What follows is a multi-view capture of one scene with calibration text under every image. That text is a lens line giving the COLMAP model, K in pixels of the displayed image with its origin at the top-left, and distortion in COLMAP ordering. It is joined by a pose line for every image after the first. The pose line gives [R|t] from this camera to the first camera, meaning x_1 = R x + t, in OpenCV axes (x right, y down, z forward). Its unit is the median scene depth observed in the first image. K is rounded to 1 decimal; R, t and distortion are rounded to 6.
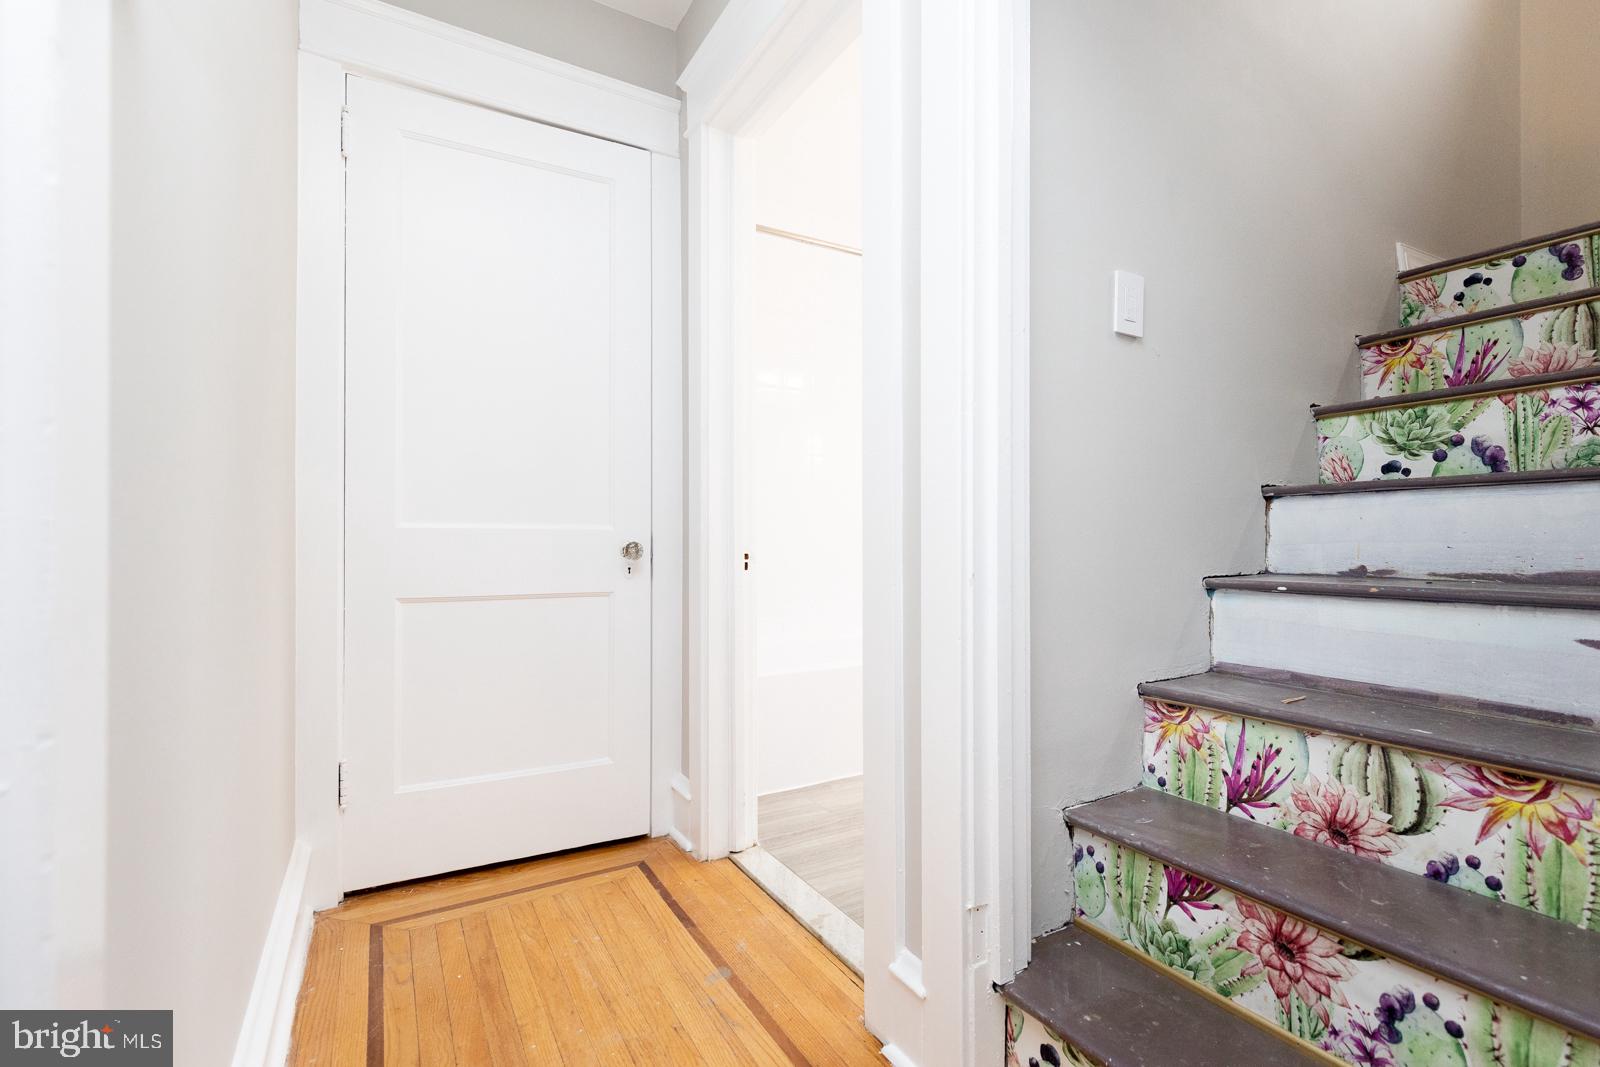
lens RADIAL K [[733.7, 0, 808.1], [0, 733.7, 525.8], [0, 0, 1]] dist [-0.000082, -0.000284]
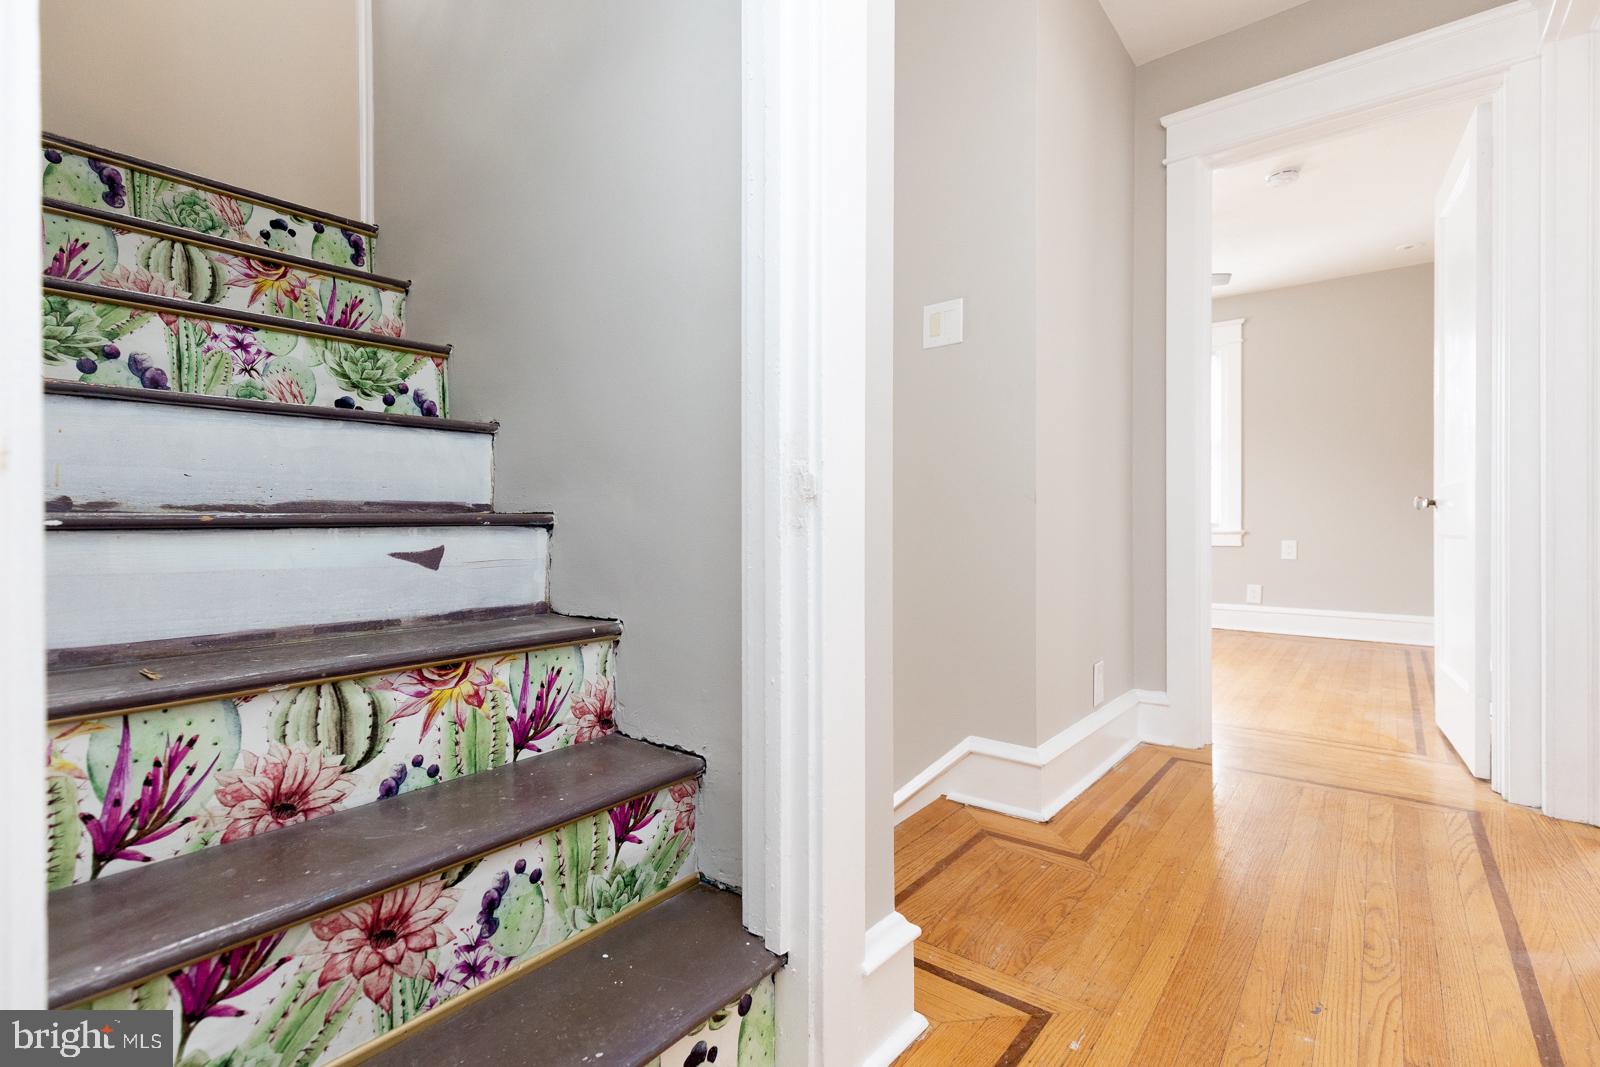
lens RADIAL K [[750.0, 0, 800.0], [0, 750.0, 533.5], [0, 0, 1]] dist [0.007555, 0.000224]
pose [[-0.372346, -0.002136, 0.928092, -0.270024], [-0.006834, 0.999977, -0.000440, 0.113191], [-0.928069, -0.006506, -0.372351, 0.794804]]
